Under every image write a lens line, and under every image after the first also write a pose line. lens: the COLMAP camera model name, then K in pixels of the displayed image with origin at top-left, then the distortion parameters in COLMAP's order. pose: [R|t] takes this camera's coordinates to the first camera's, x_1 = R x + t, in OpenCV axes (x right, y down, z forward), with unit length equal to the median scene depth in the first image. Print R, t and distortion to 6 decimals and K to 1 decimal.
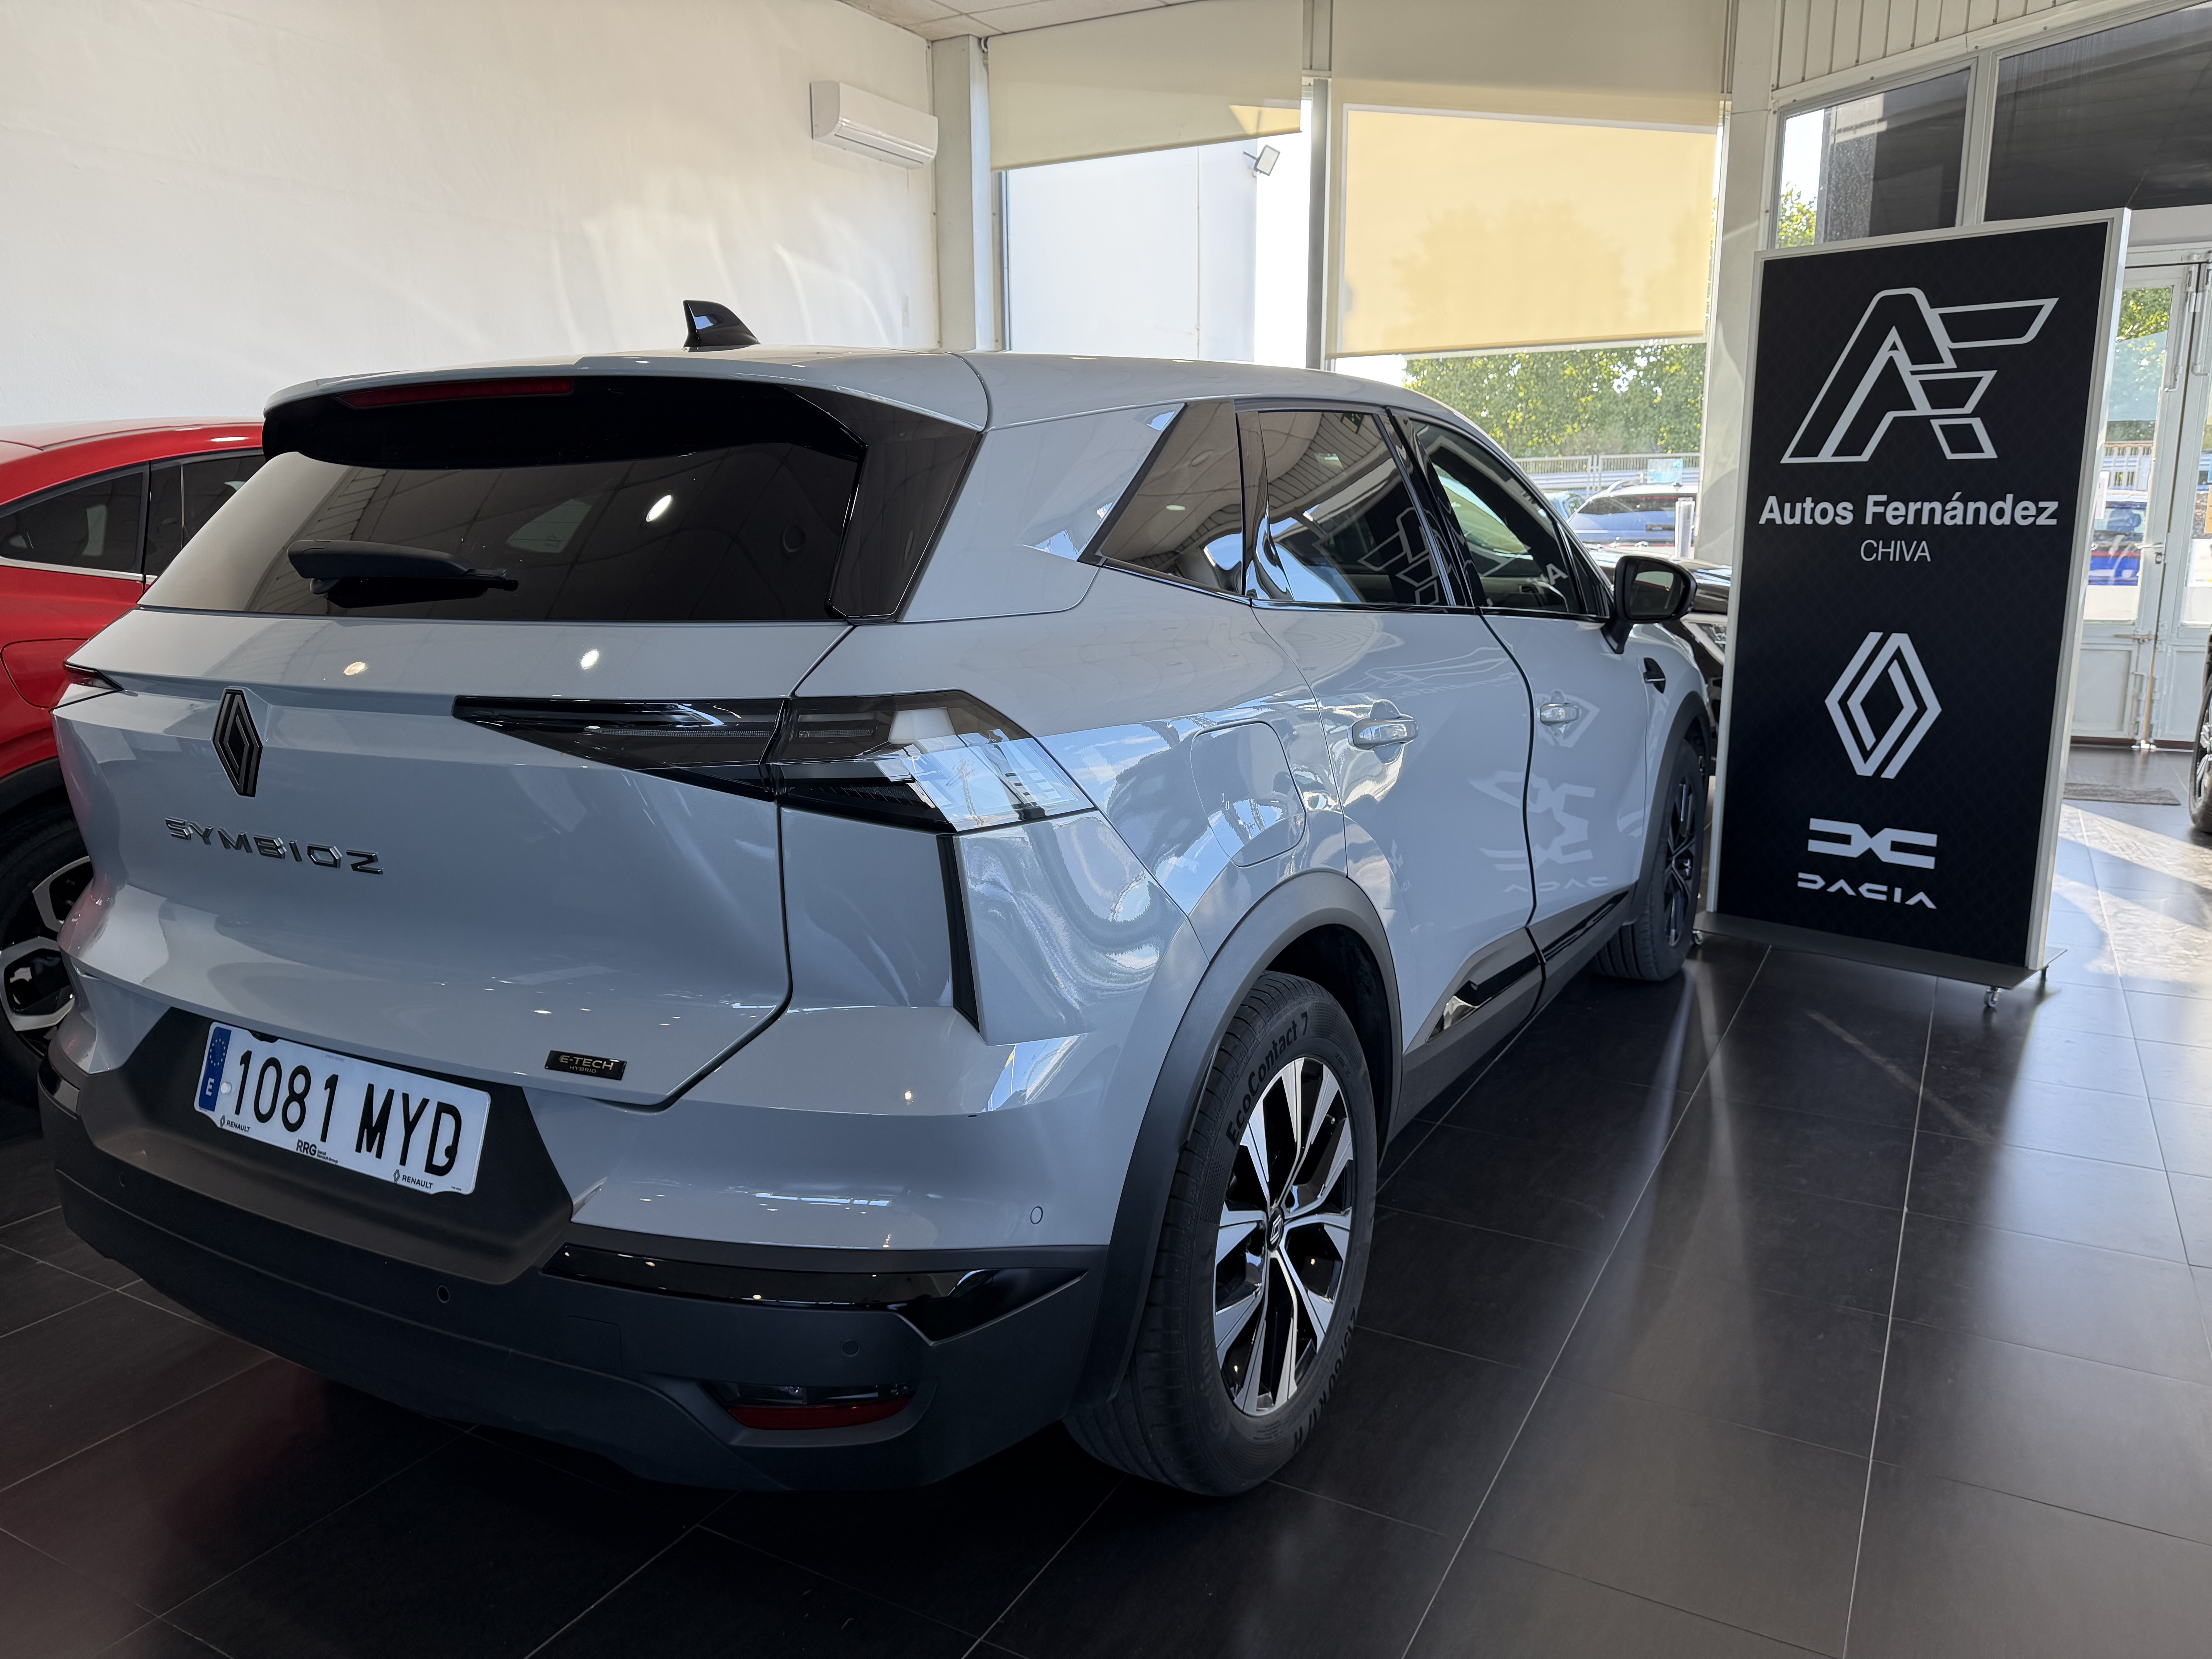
lens RADIAL K [[1581.4, 0, 1068.6], [0, 1581.4, 824.4], [0, 0, 1]] dist [0.026973, -0.043647]
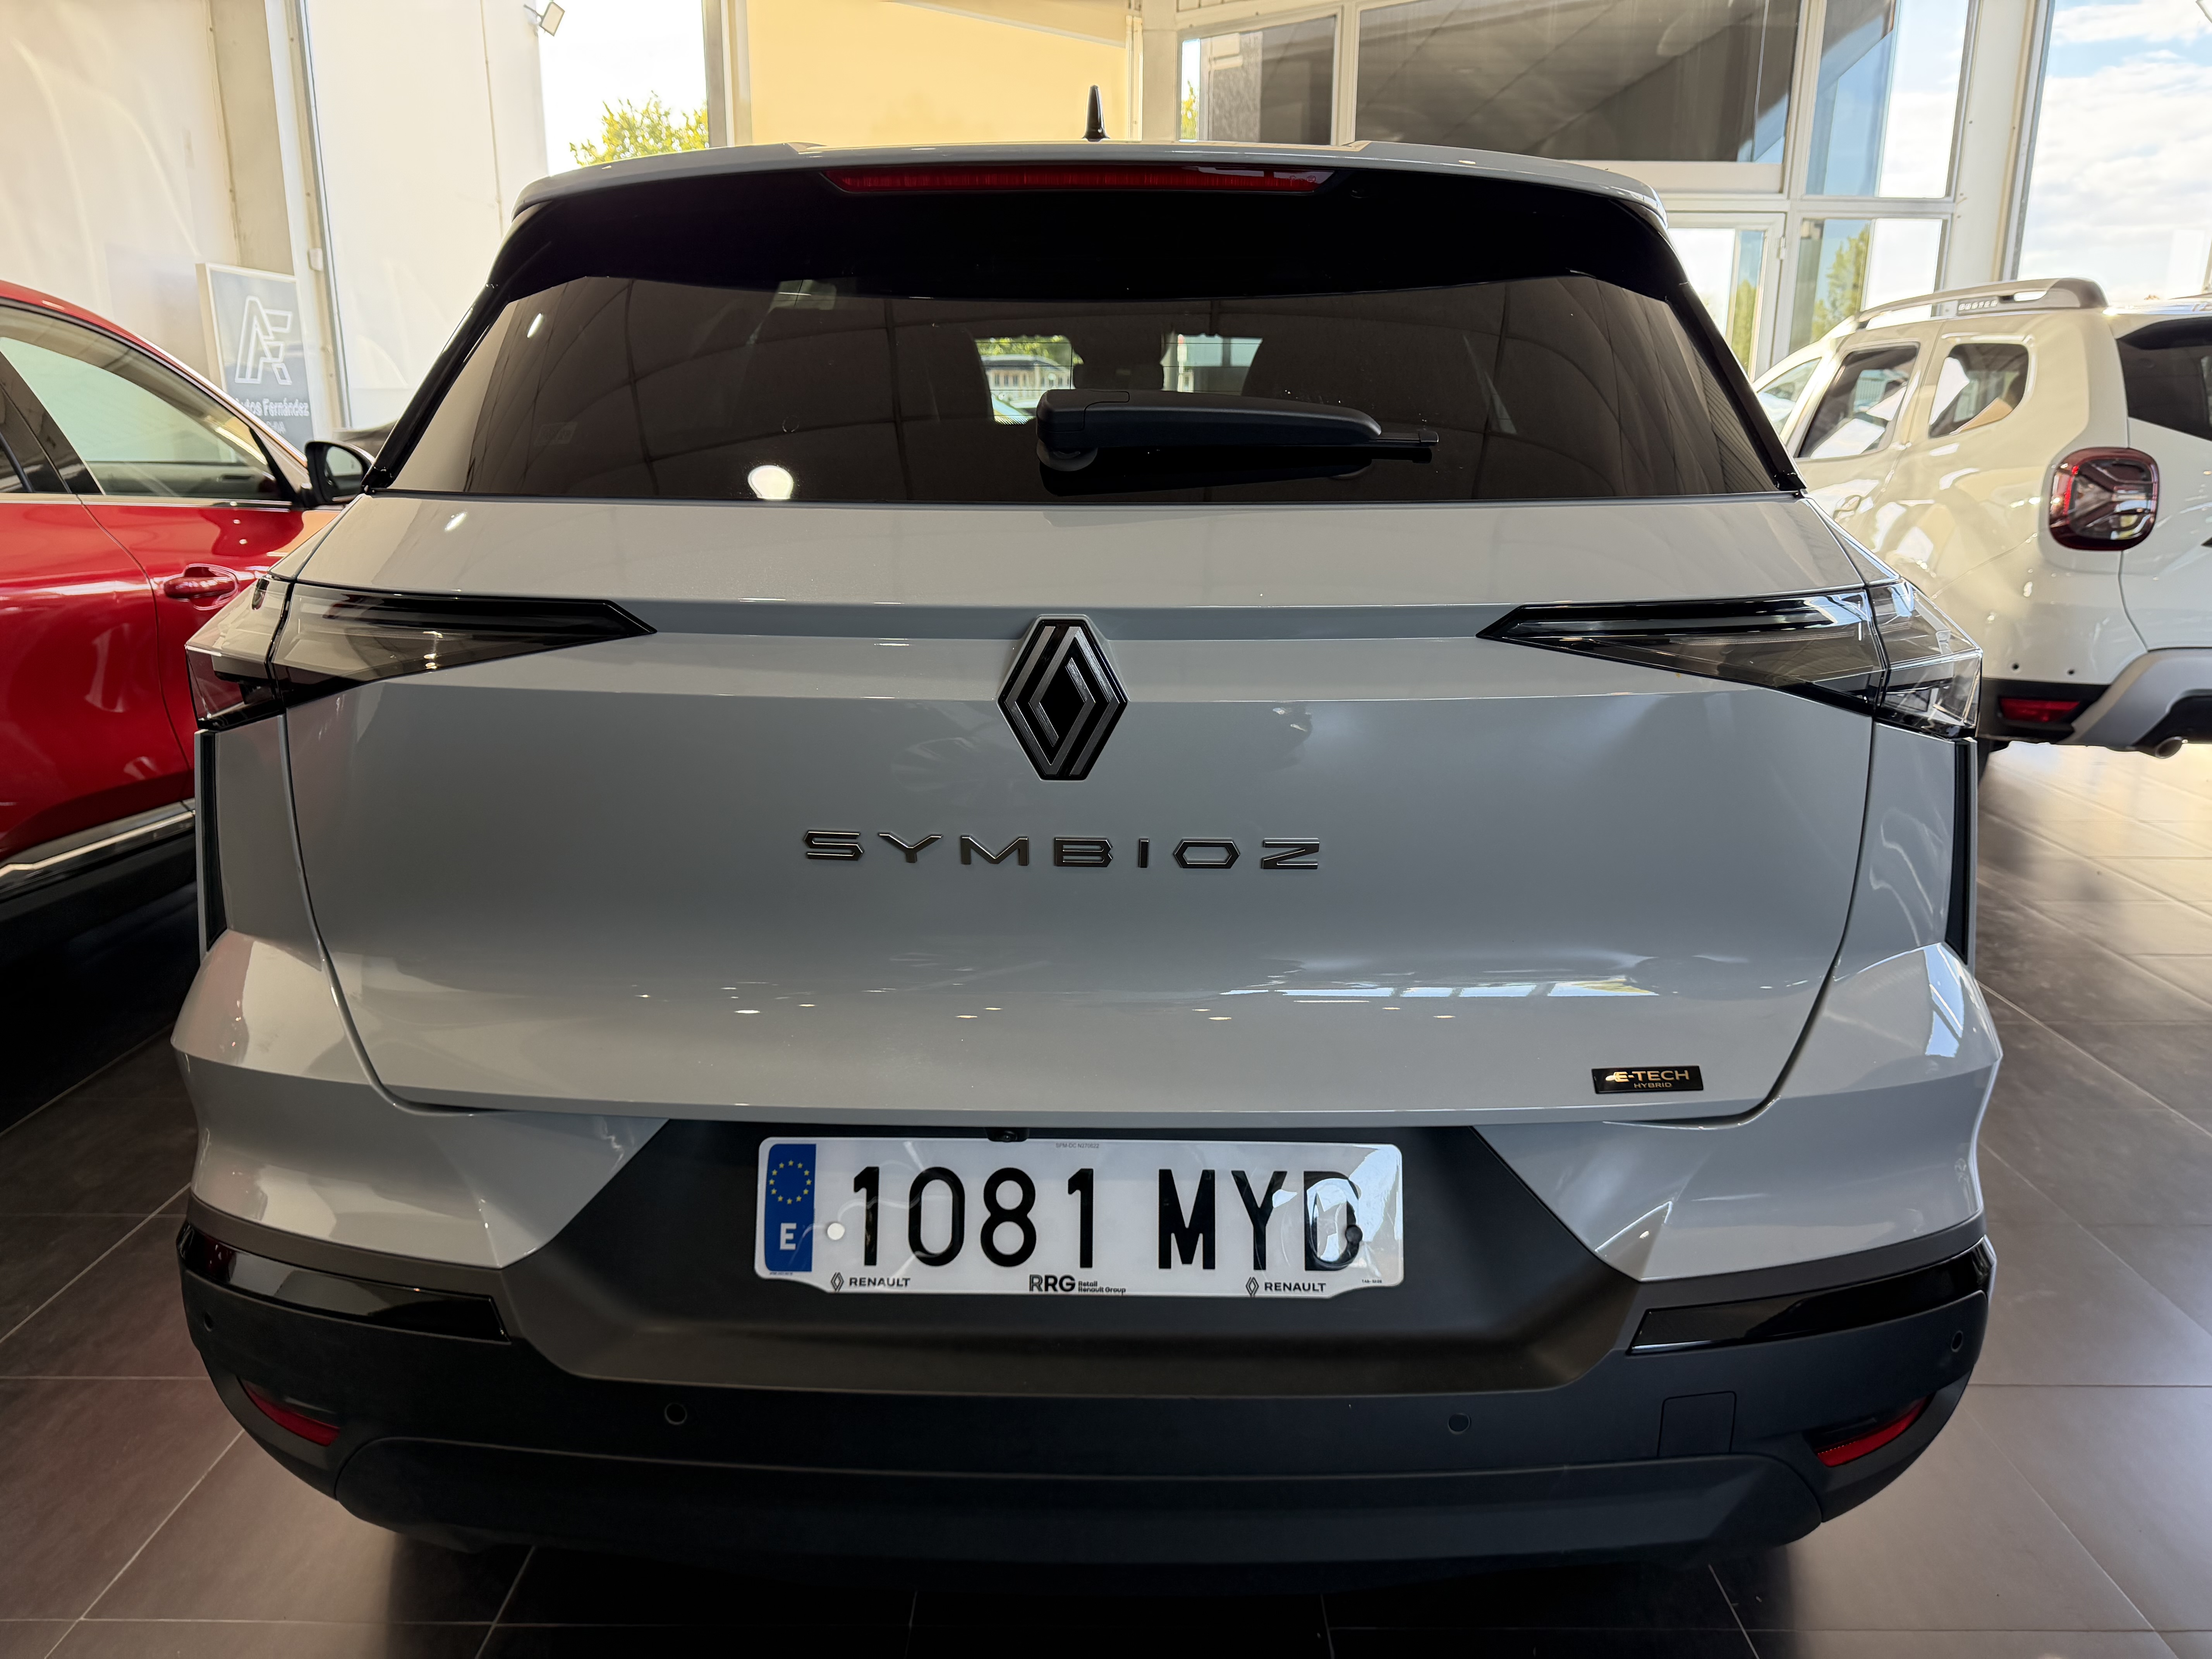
lens RADIAL K [[1561.1, 0, 1105.6], [0, 1561.1, 812.2], [0, 0, 1]] dist [0.129649, -0.129133]
pose [[0.870626, -0.106145, 0.480357, -0.787525], [0.084233, 0.994190, 0.067018, -0.044918], [-0.484680, -0.017886, 0.874509, 0.403507]]
